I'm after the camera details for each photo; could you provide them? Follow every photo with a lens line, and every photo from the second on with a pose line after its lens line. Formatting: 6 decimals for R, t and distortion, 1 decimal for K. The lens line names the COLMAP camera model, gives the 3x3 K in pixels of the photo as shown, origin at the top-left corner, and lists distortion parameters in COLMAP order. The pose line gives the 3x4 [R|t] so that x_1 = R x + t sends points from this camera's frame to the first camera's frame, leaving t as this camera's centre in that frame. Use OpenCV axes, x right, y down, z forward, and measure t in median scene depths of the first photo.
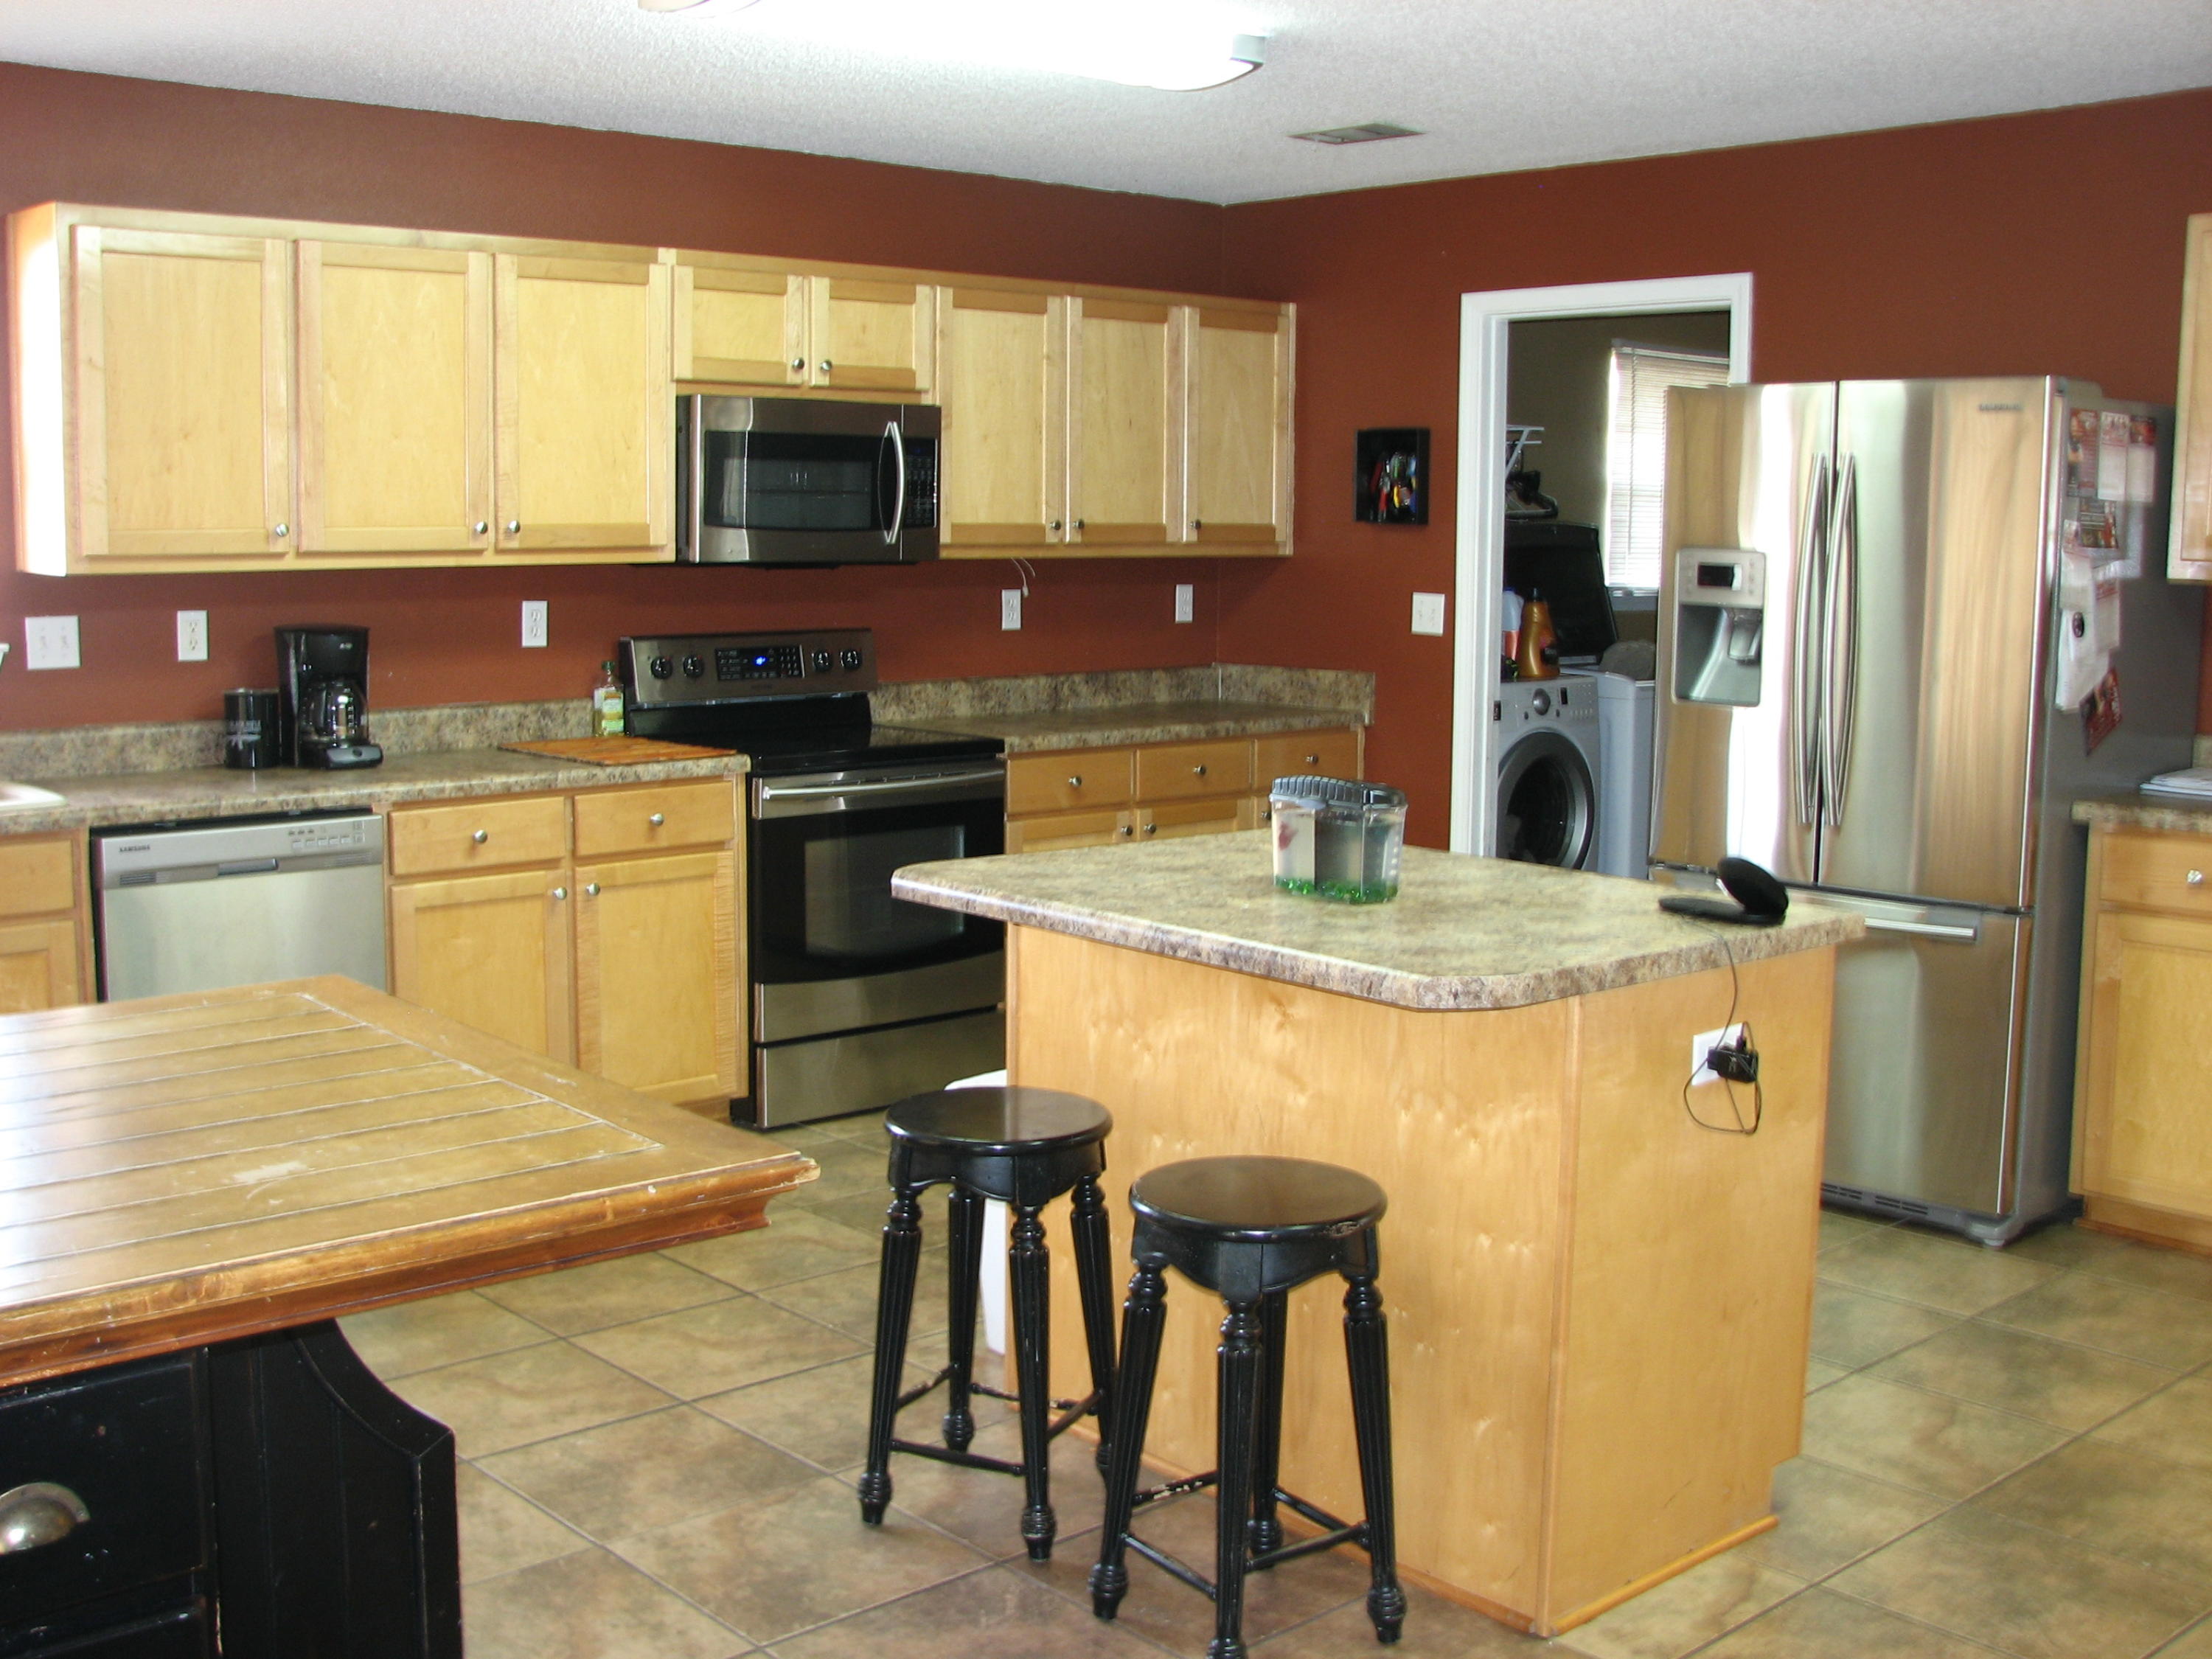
lens RADIAL K [[2399.2, 0, 1036.9], [0, 2399.2, 825.0], [0, 0, 1]] dist [-0.192610, 0.318598]
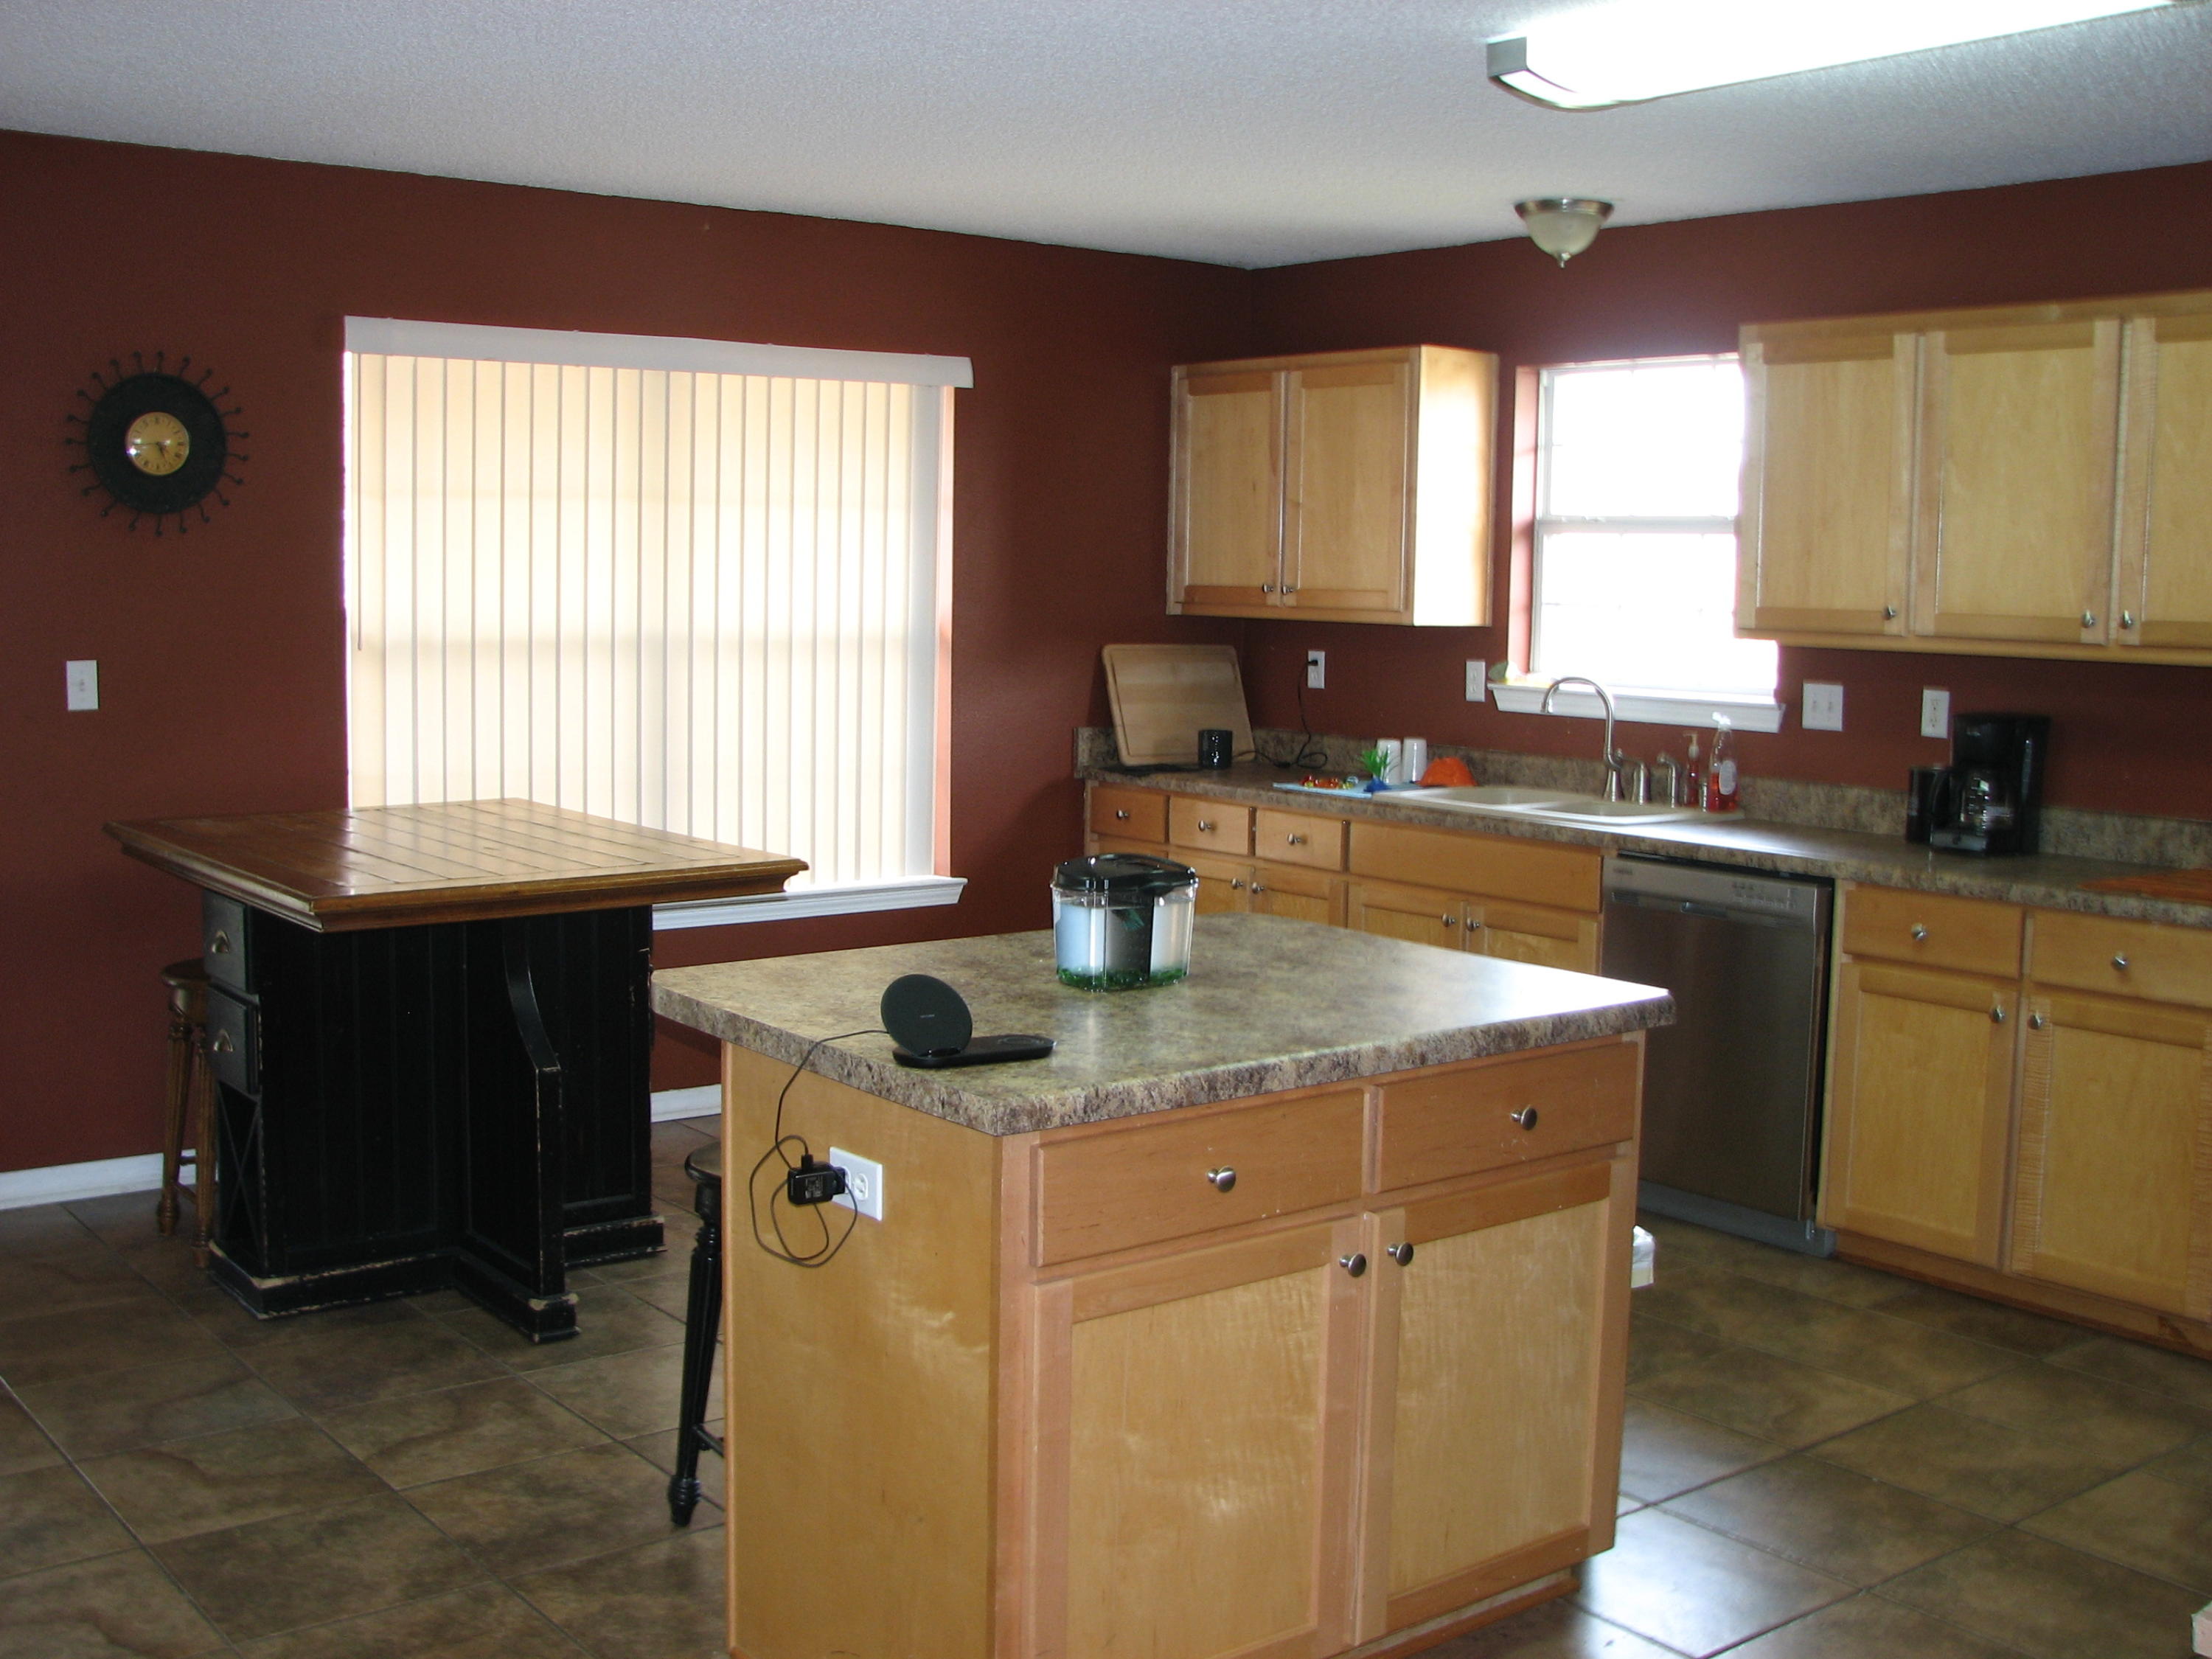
lens RADIAL K [[2399.2, 0, 1036.9], [0, 2399.2, 825.0], [0, 0, 1]] dist [-0.192610, 0.318598]
pose [[-0.064404, 0.101841, -0.992714, 0.737928], [-0.150757, 0.982369, 0.110561, -0.089897], [0.986471, 0.156779, -0.047915, 0.684711]]
